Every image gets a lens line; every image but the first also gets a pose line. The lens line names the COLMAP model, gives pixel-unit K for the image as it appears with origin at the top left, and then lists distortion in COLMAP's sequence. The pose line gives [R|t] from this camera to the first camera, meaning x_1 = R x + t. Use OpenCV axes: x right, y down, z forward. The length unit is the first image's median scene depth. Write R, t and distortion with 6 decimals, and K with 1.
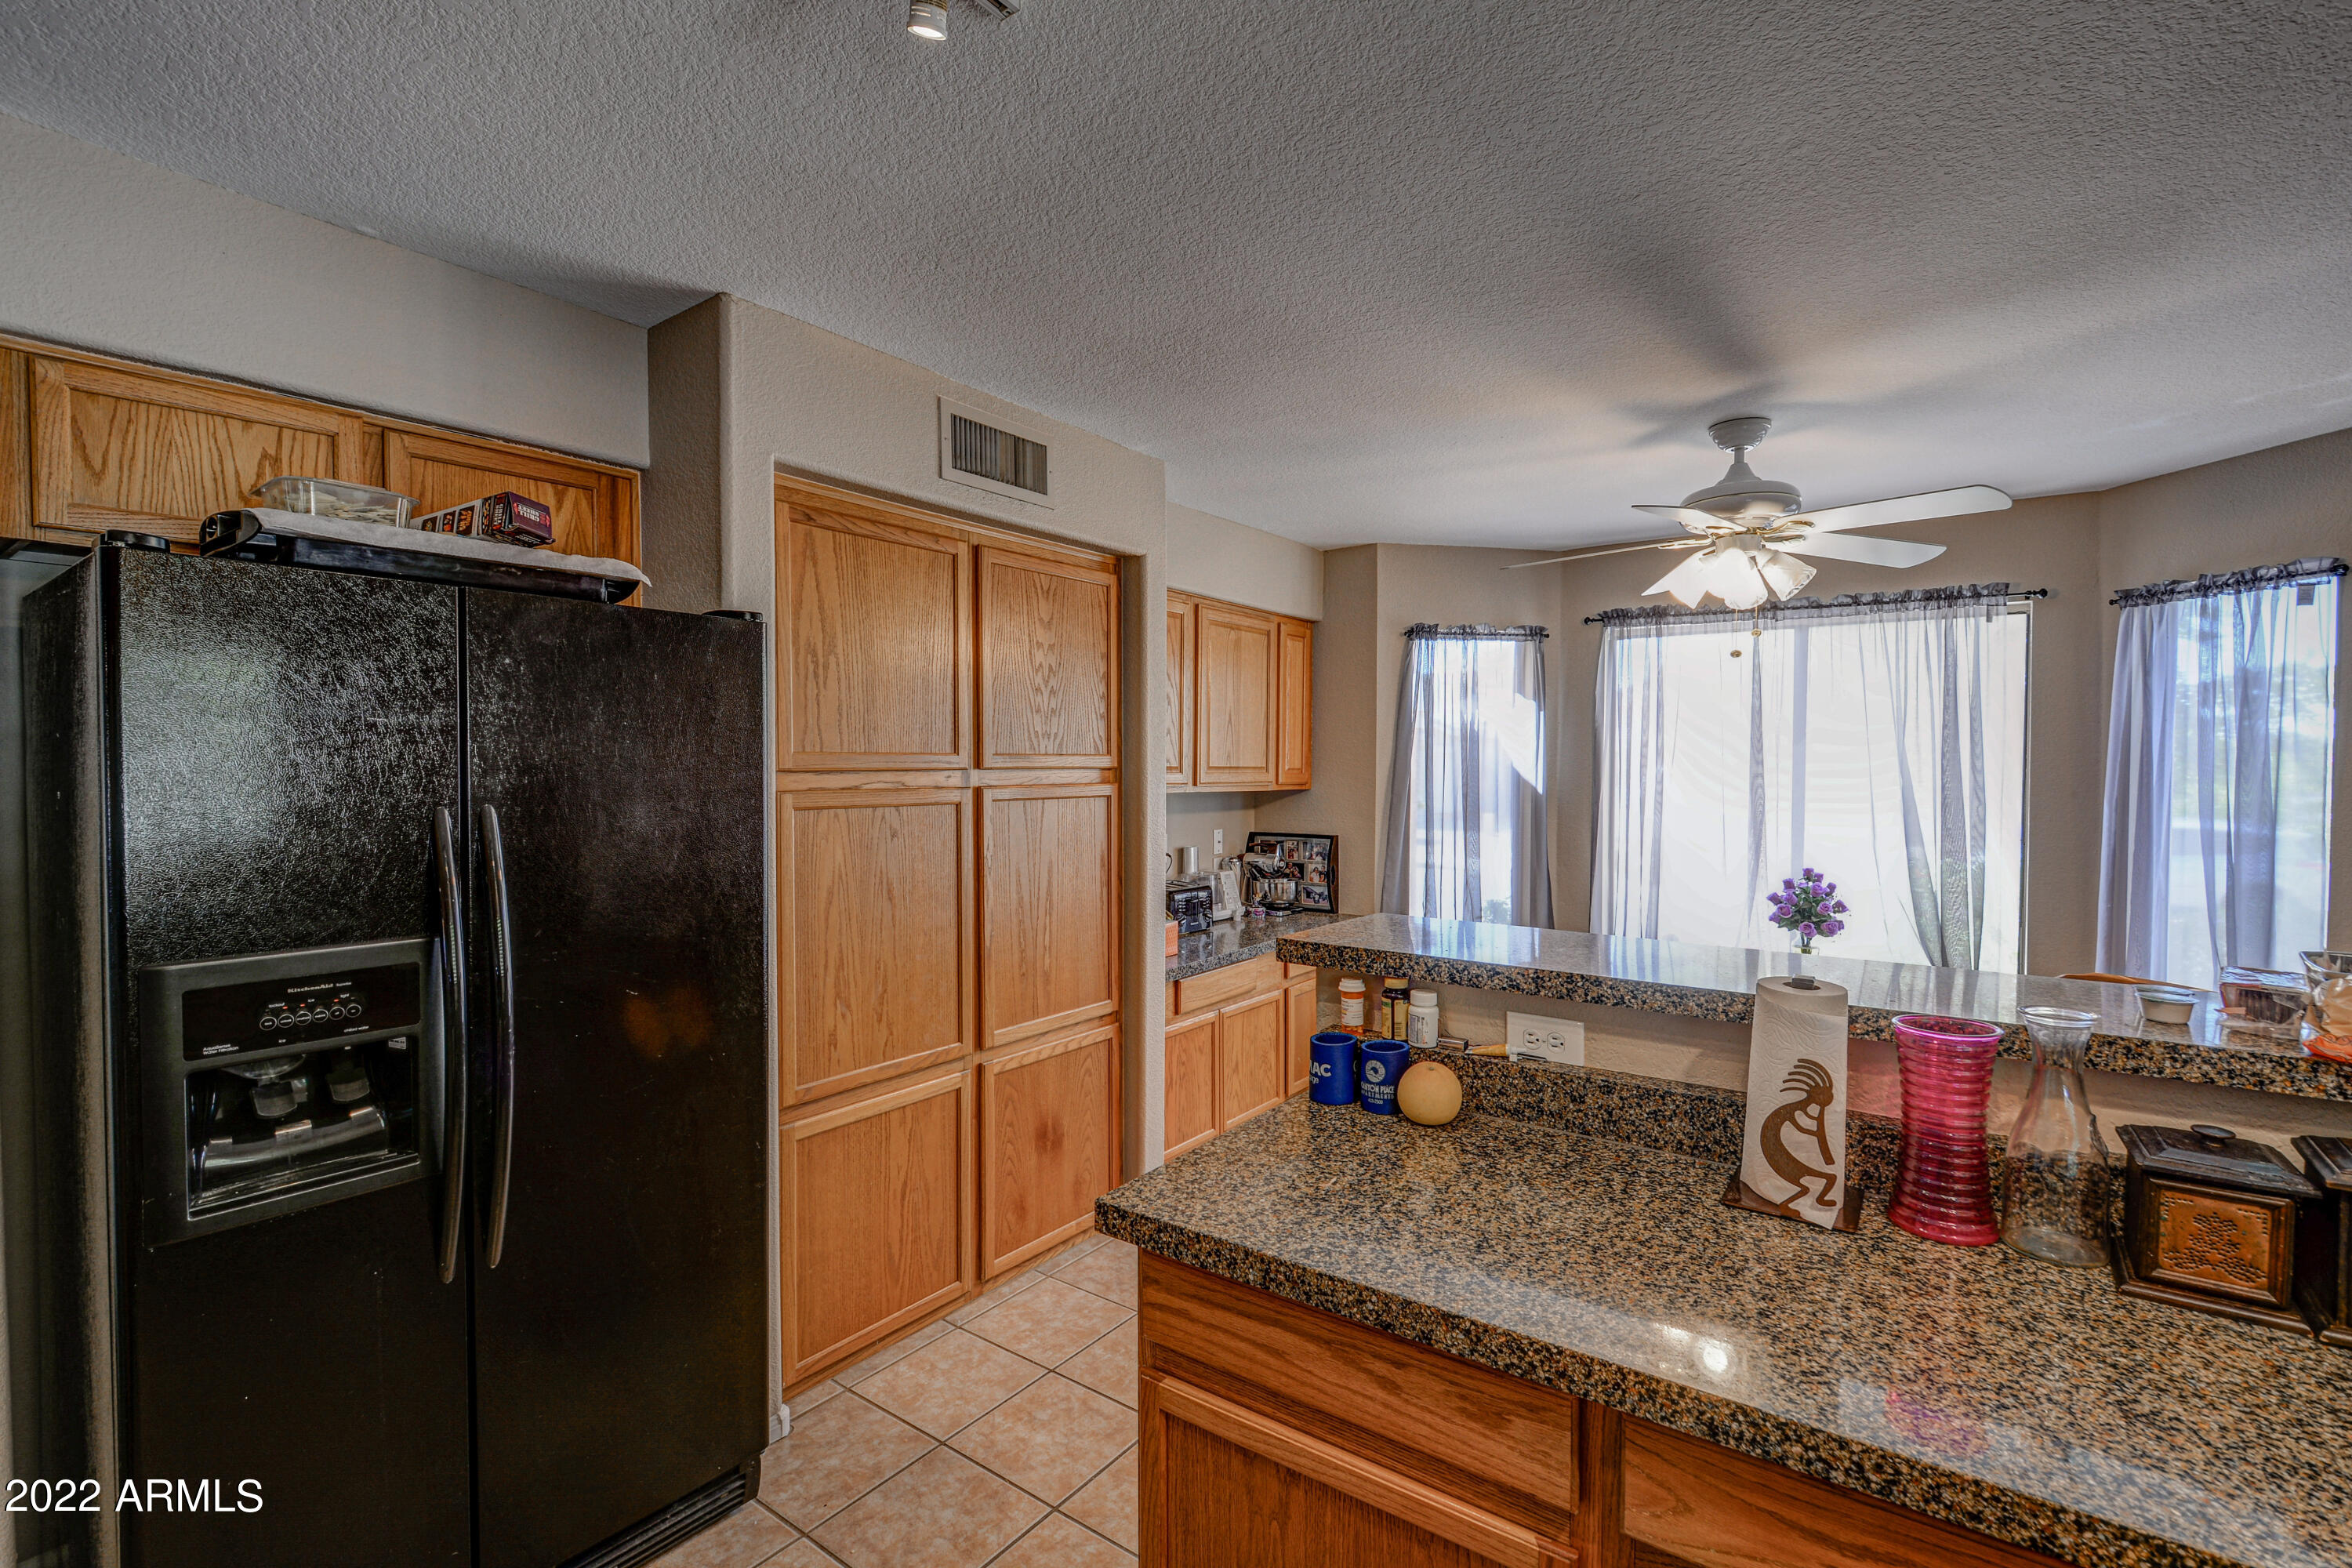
lens RADIAL K [[1046.3, 0, 1175.7], [0, 1046.3, 799.3], [0, 0, 1]] dist [0.000574, -0.003154]
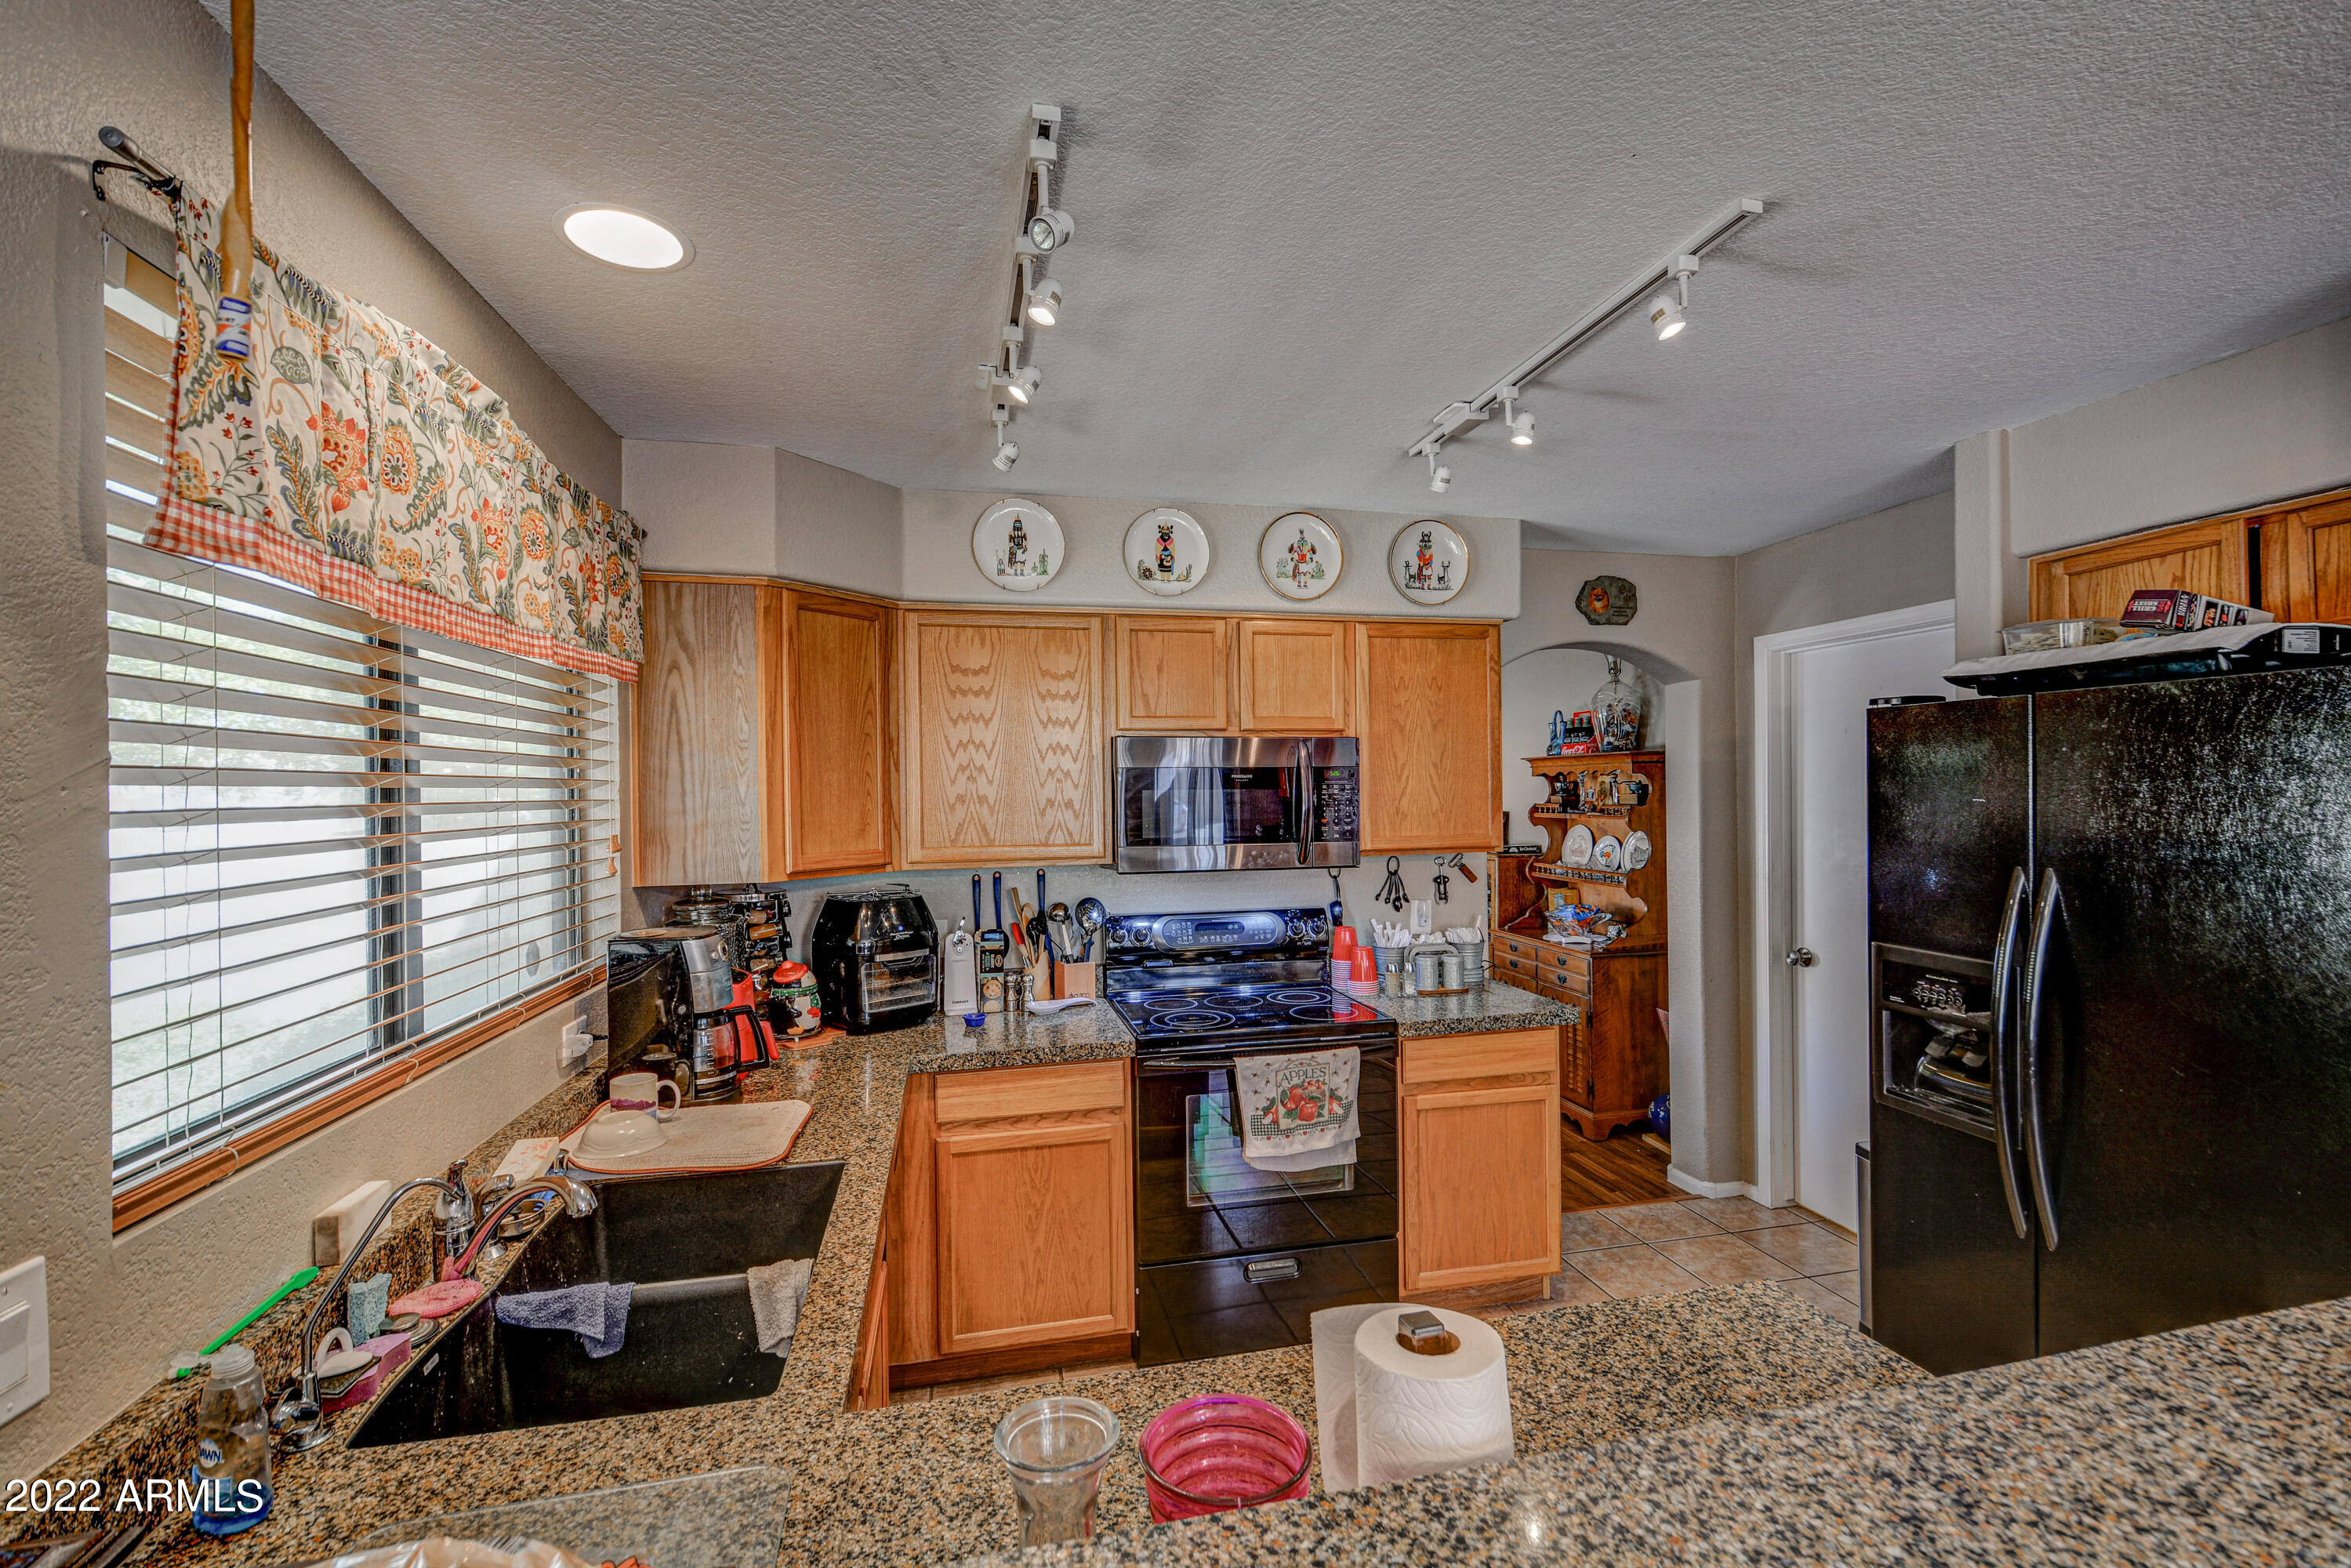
lens RADIAL K [[1045.9, 0, 1215.2], [0, 1045.9, 786.8], [0, 0, 1]] dist [0.000574, -0.003154]
pose [[-0.634532, 0.003341, -0.772889, 0.369400], [-0.019015, 0.999620, 0.019933, -0.039169], [0.772663, 0.027344, -0.634228, 0.418909]]
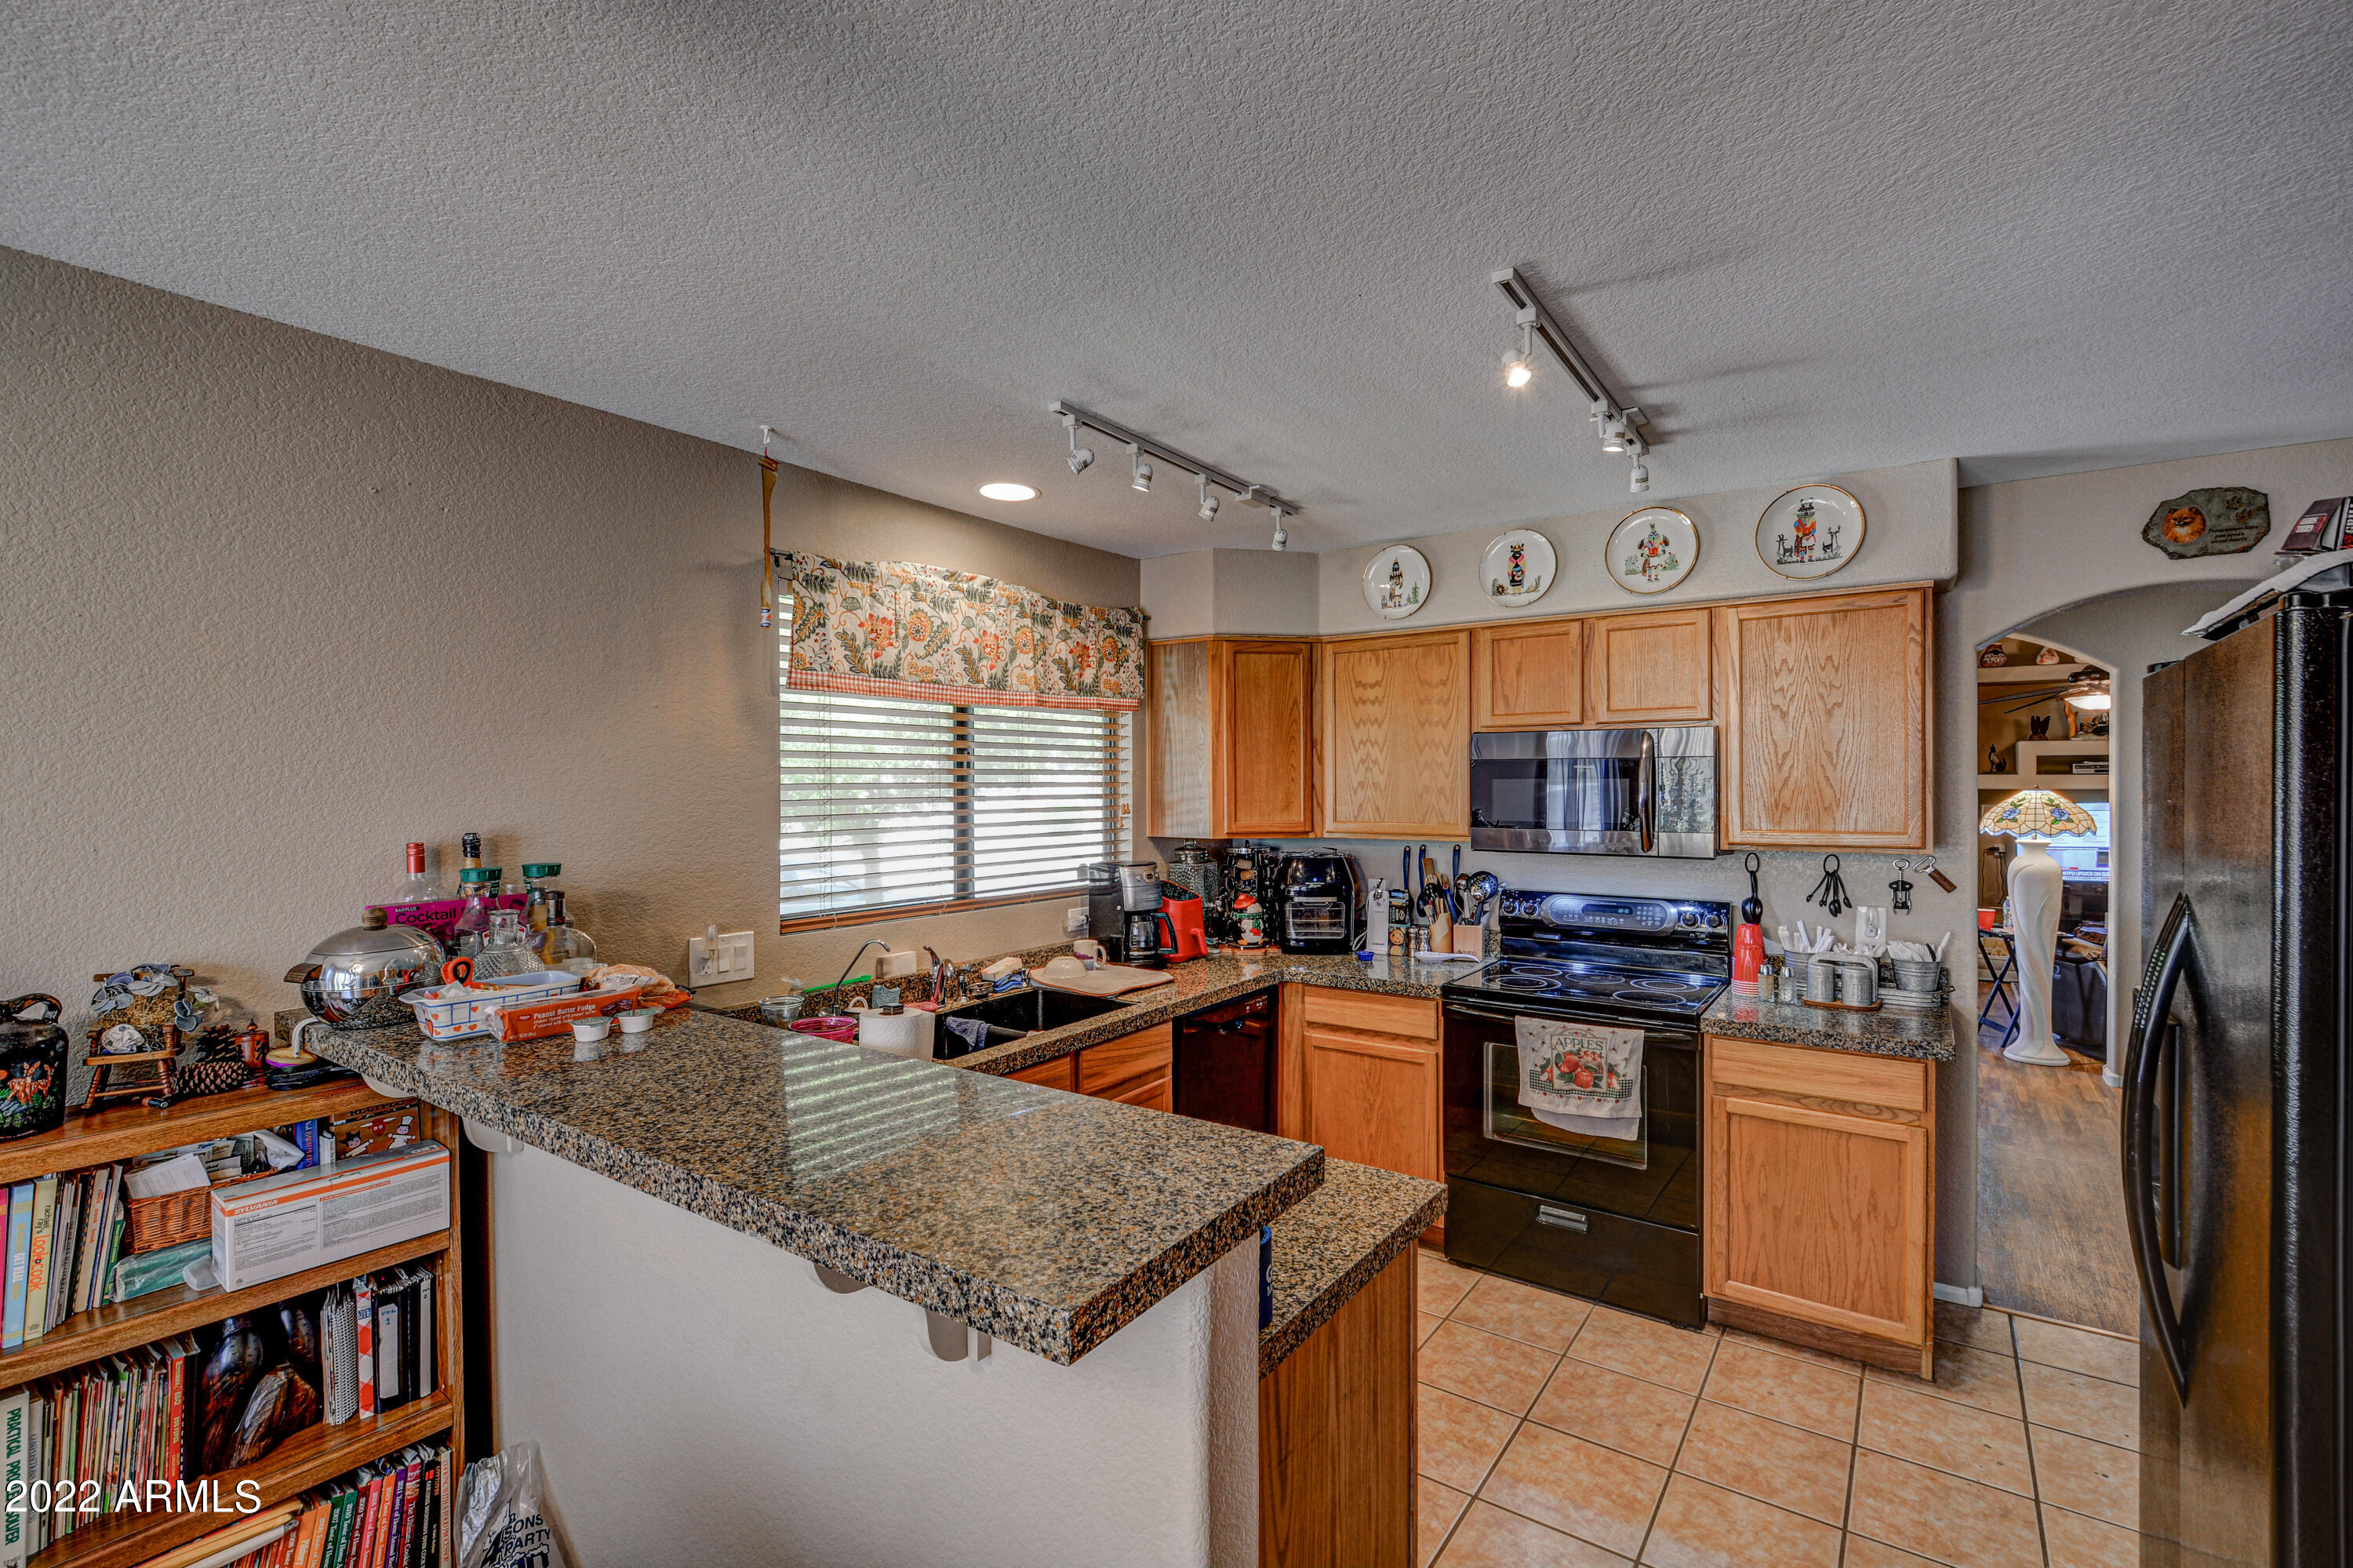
lens RADIAL K [[1046.8, 0, 1191.0], [0, 1046.8, 784.6], [0, 0, 1]] dist [0.000574, -0.003154]
pose [[-0.999606, 0.000410, -0.028068, 0.097800], [-0.000700, 0.999218, 0.039531, -0.050178], [0.028063, 0.039535, -0.998824, 0.759377]]
